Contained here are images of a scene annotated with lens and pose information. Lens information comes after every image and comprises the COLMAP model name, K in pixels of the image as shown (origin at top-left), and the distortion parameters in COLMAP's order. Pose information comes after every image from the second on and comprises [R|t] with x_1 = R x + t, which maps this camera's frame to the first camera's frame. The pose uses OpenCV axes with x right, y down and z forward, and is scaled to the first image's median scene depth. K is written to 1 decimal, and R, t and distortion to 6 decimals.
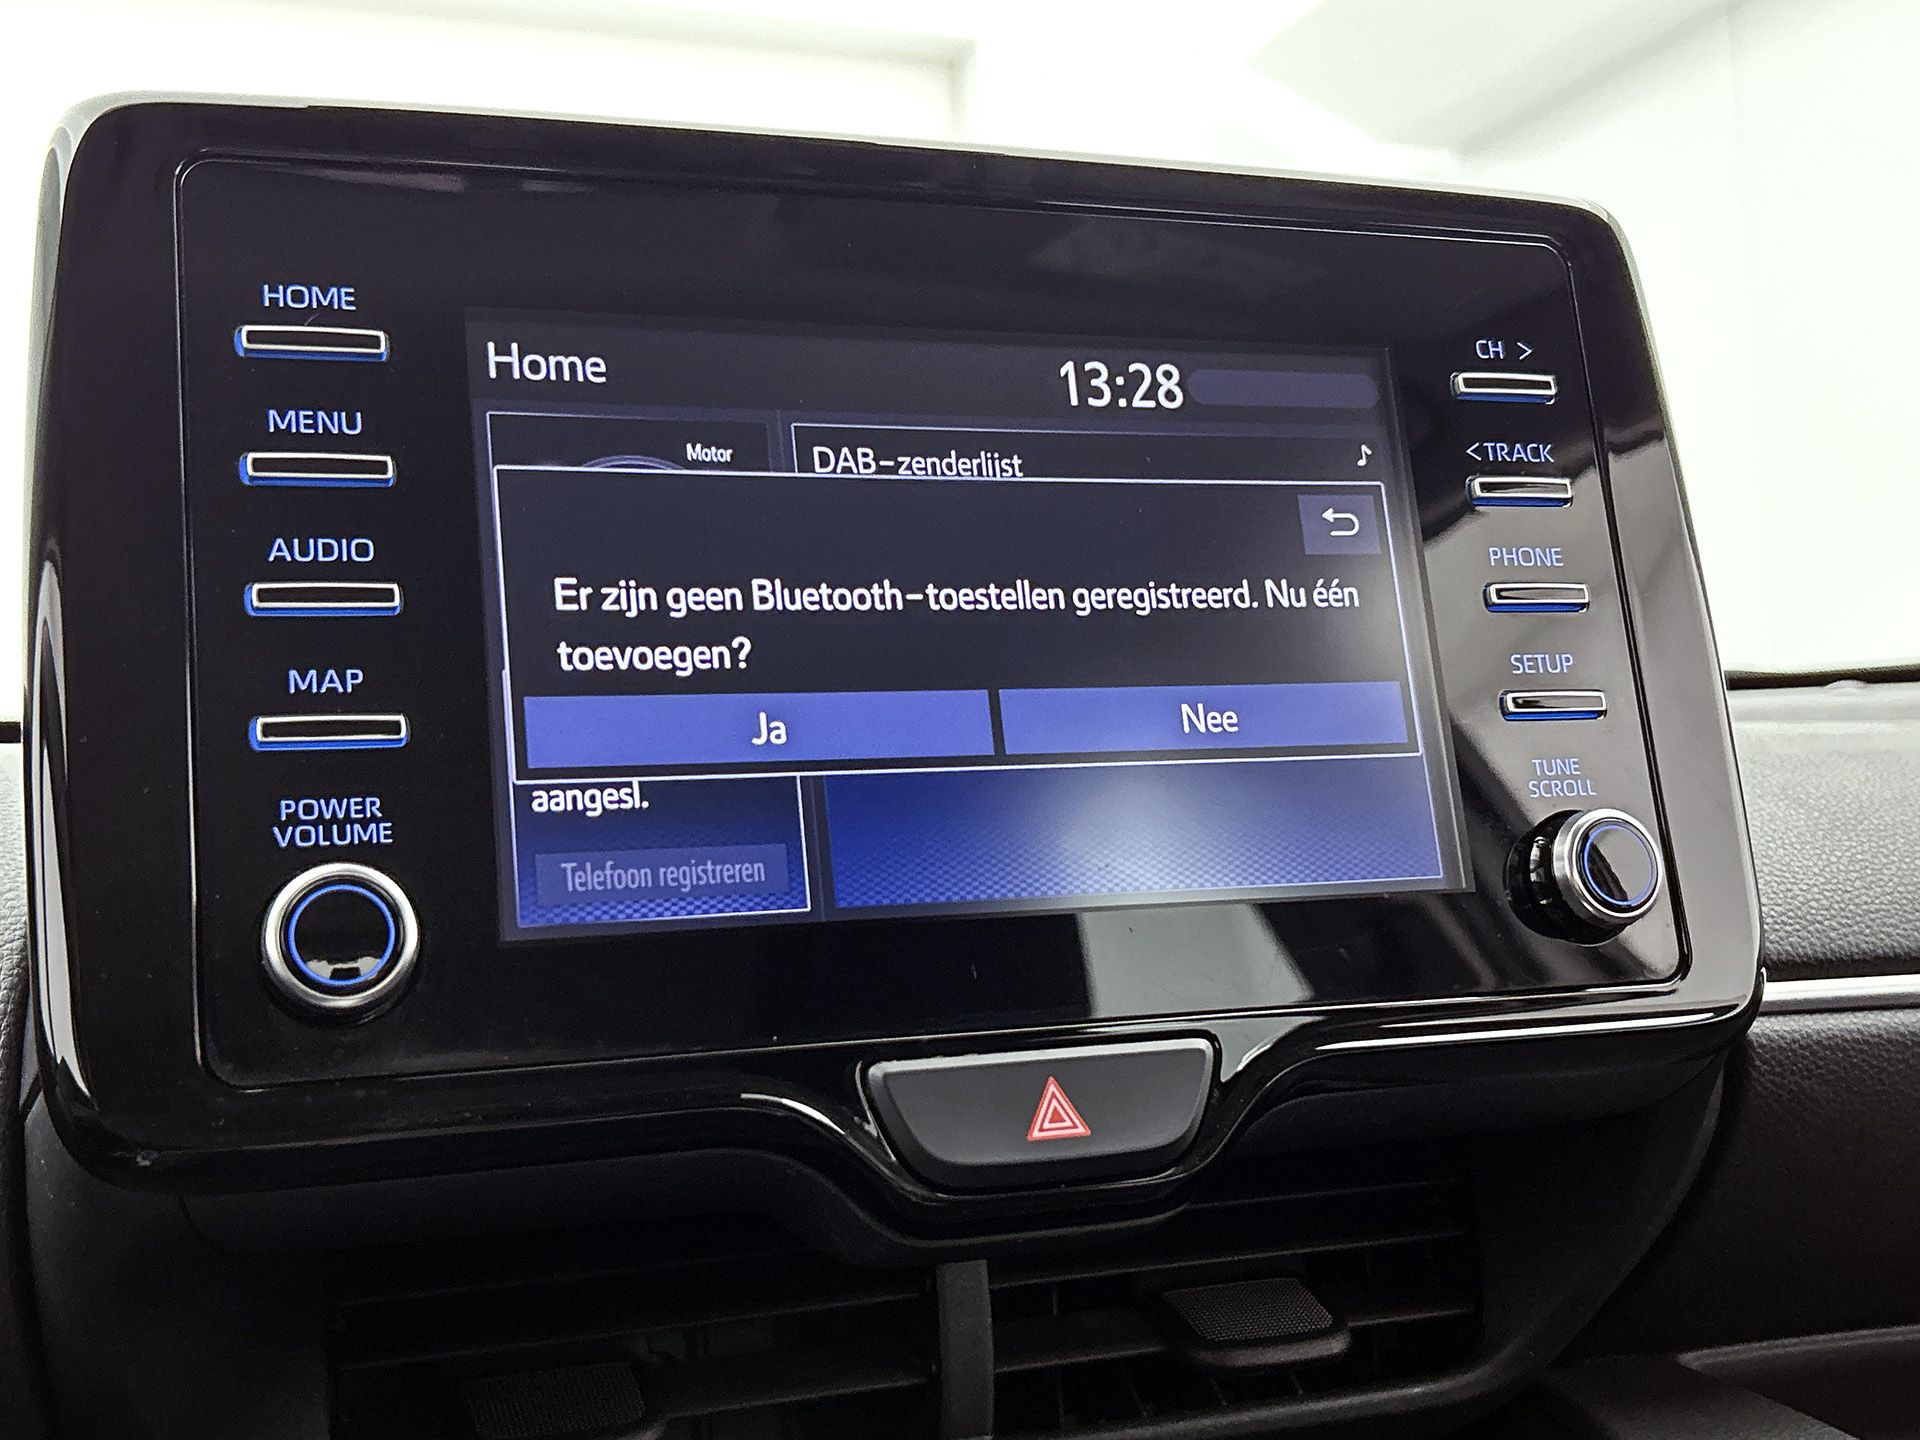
lens RADIAL K [[2197.6, 0, 981.5], [0, 2197.6, 716.7], [0, 0, 1]] dist [0.171193, -0.496424]
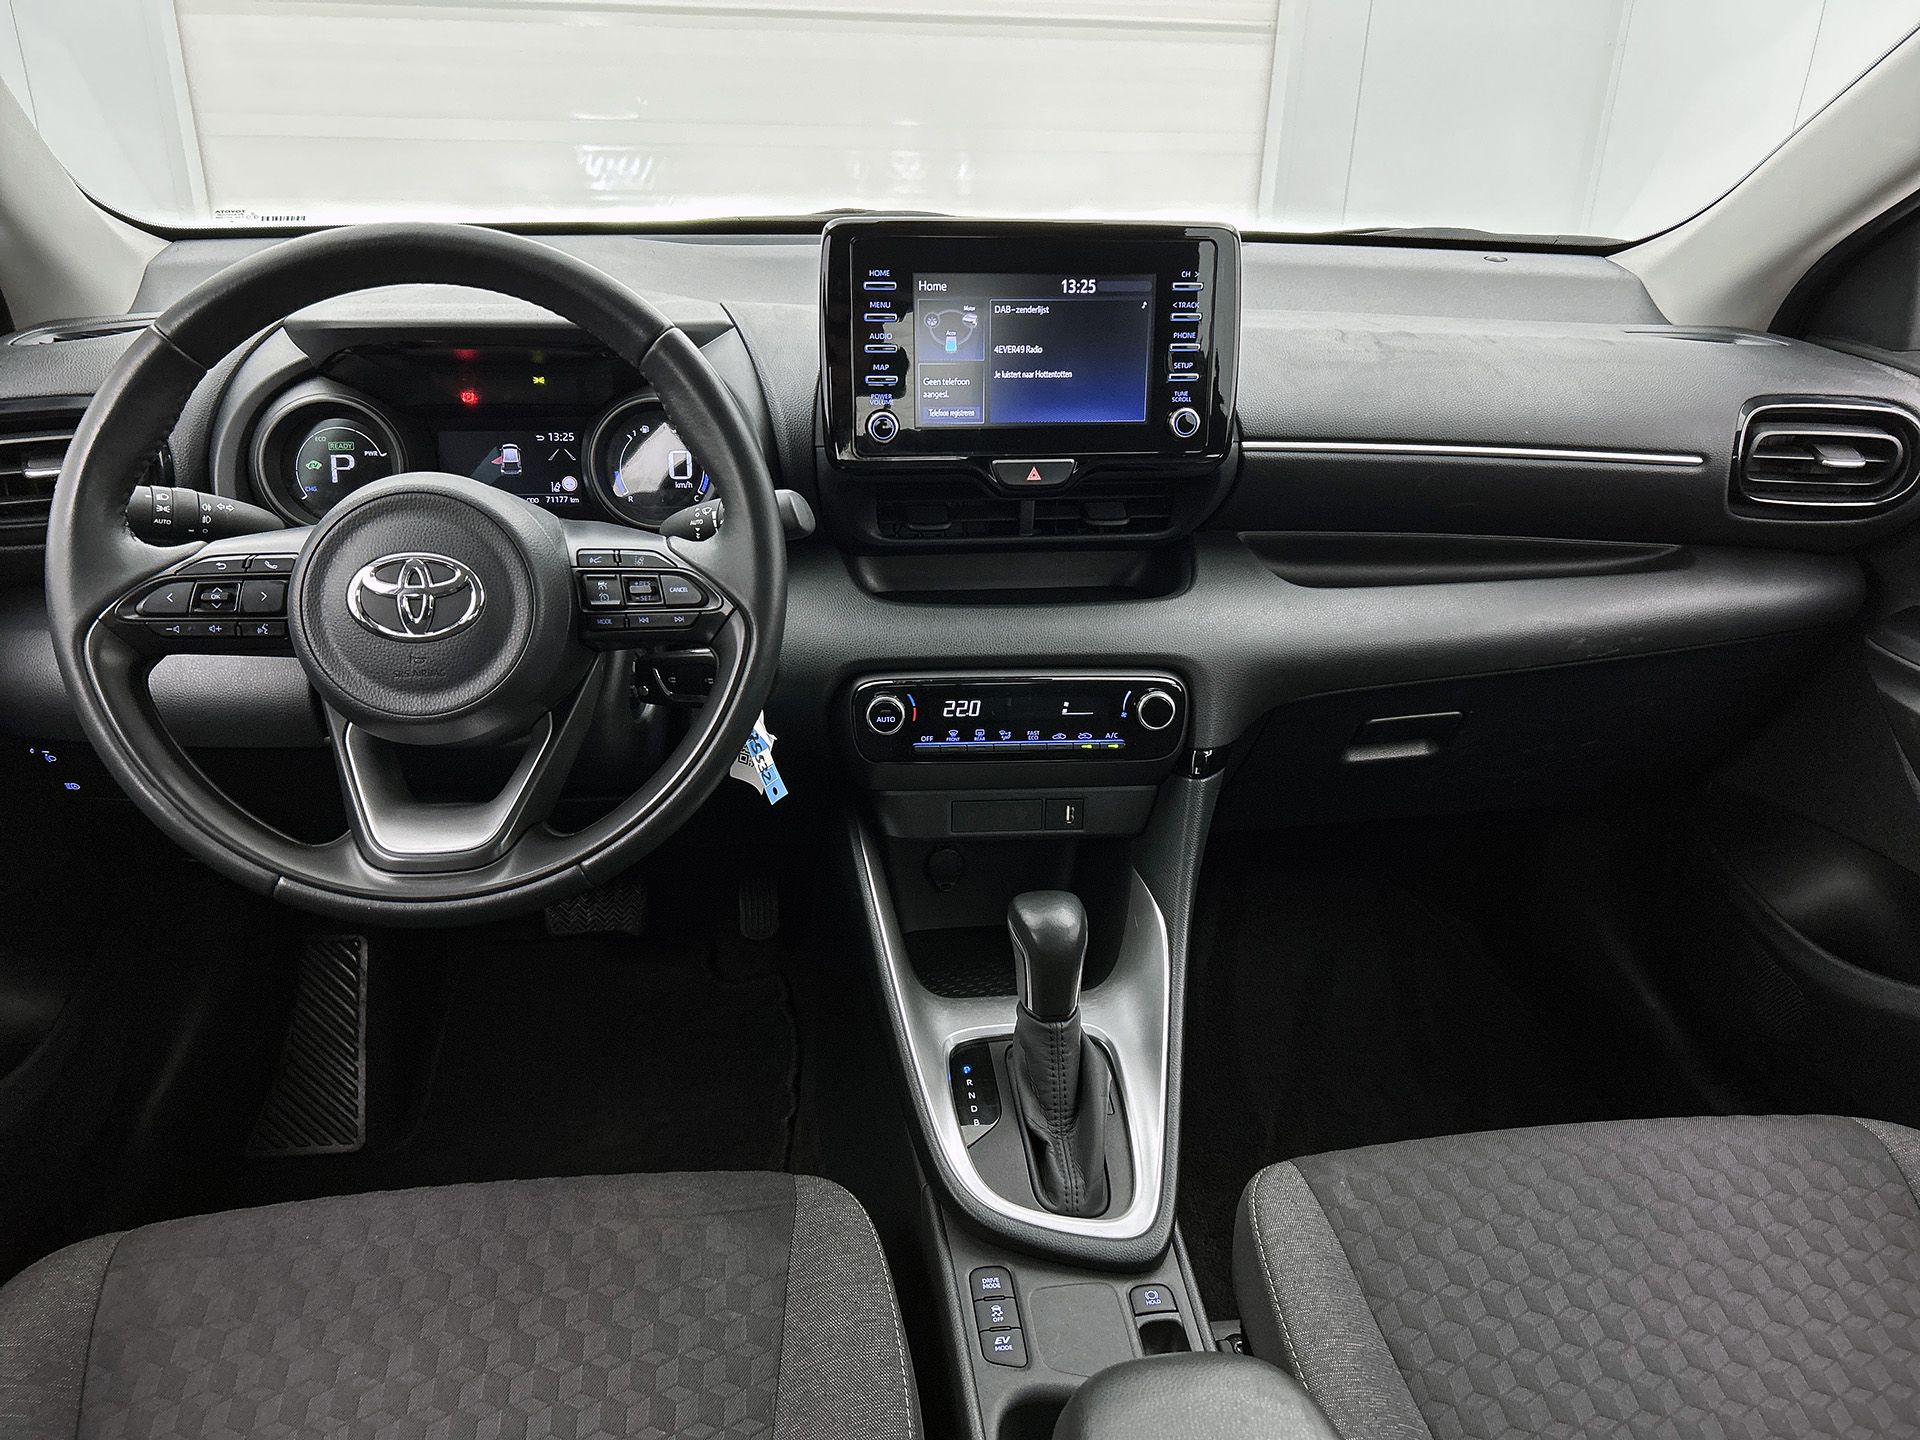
lens RADIAL K [[1448.1, 0, 958.8], [0, 1448.1, 726.9], [0, 0, 1]] dist [0.084291, -0.130702]
pose [[0.972862, 0.155456, -0.171387, 0.477765], [-0.053653, 0.872063, 0.486444, -0.811737], [0.225081, -0.464048, 0.856737, -1.827687]]
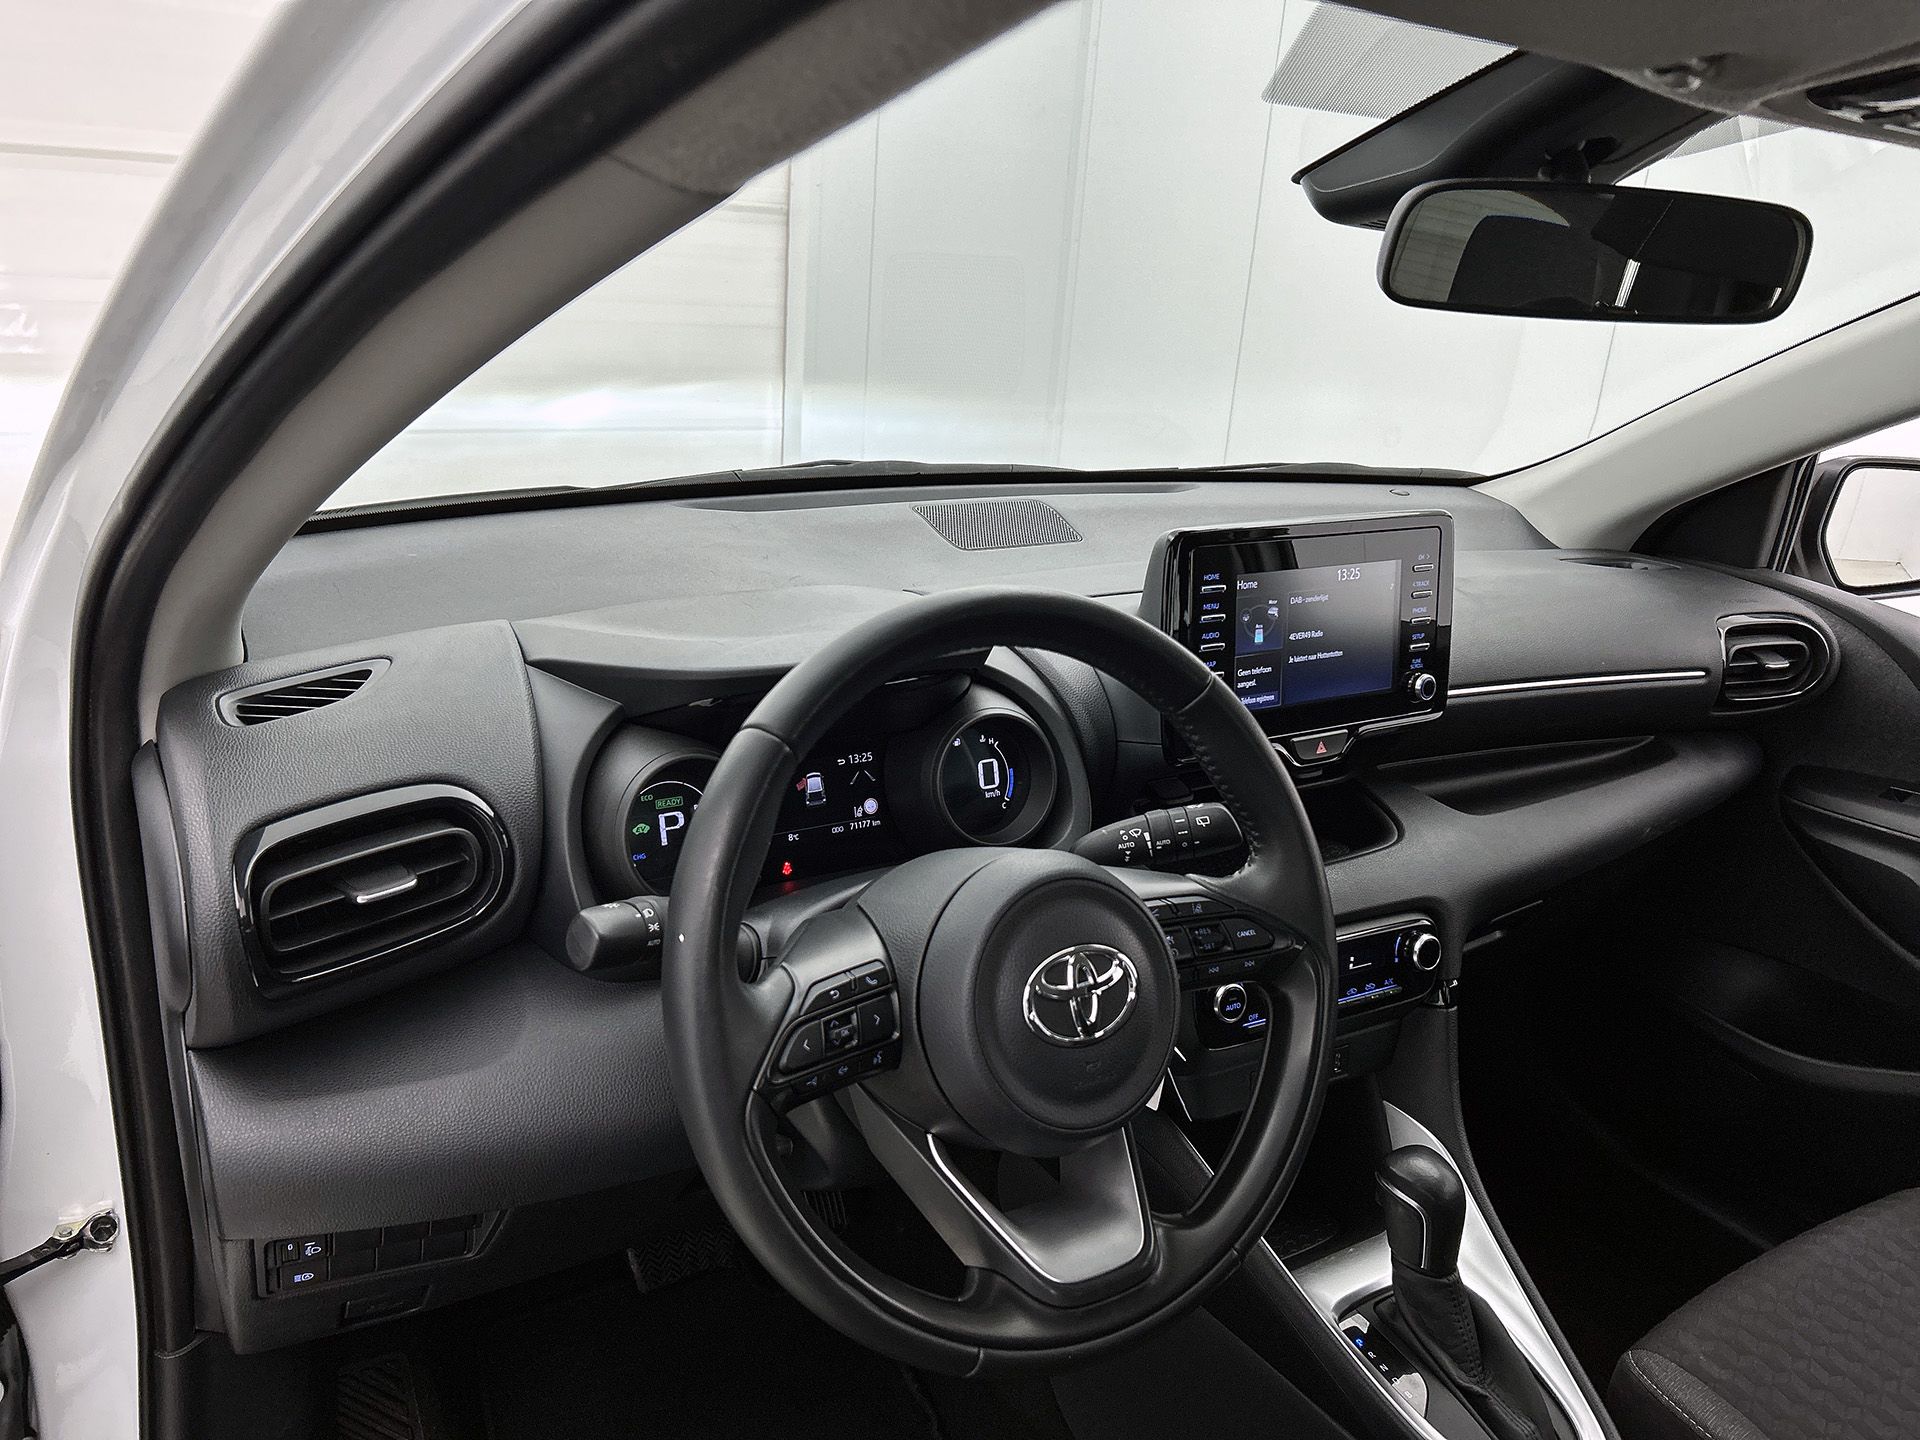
lens RADIAL K [[1472.9, 0, 964.4], [0, 1472.9, 716.7], [0, 0, 1]] dist [0.044420, -0.062987]
pose [[0.971415, 0.040533, 0.233903, -1.467011], [-0.126651, 0.921860, 0.366242, -0.952998], [-0.200781, -0.385397, 0.900642, -1.682437]]
